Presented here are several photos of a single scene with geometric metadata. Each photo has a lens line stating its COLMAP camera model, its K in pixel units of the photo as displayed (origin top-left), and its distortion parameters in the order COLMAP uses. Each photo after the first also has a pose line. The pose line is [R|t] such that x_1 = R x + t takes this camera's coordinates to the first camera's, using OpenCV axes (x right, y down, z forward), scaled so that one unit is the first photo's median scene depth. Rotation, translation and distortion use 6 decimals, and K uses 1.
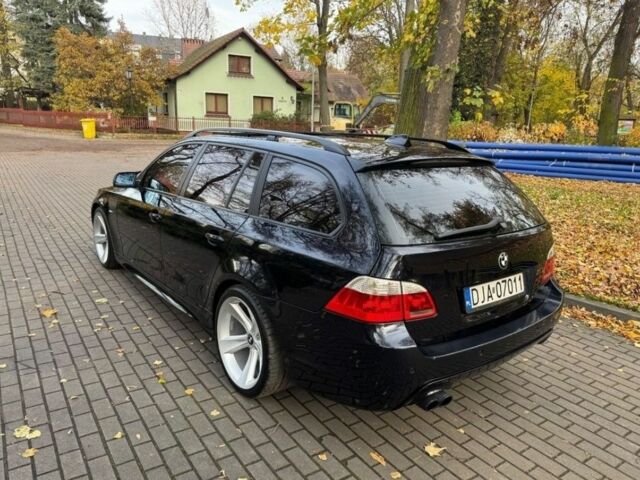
lens RADIAL K [[486.9, 0, 316.4], [0, 486.9, 237.9], [0, 0, 1]] dist [0.034083, -0.028022]
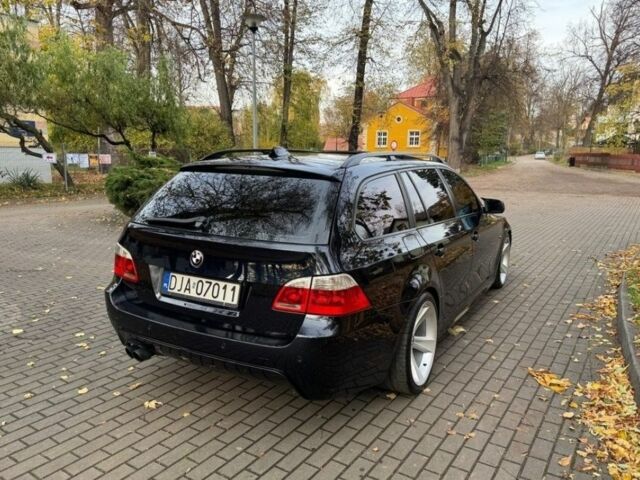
lens RADIAL K [[486.9, 0, 317.1], [0, 486.9, 240.3], [0, 0, 1]] dist [0.034083, -0.028022]
pose [[0.379927, 0.118334, -0.917416, 0.130329], [-0.211177, 0.976688, 0.038525, -0.007714], [0.900589, 0.179100, 0.396059, 0.074613]]
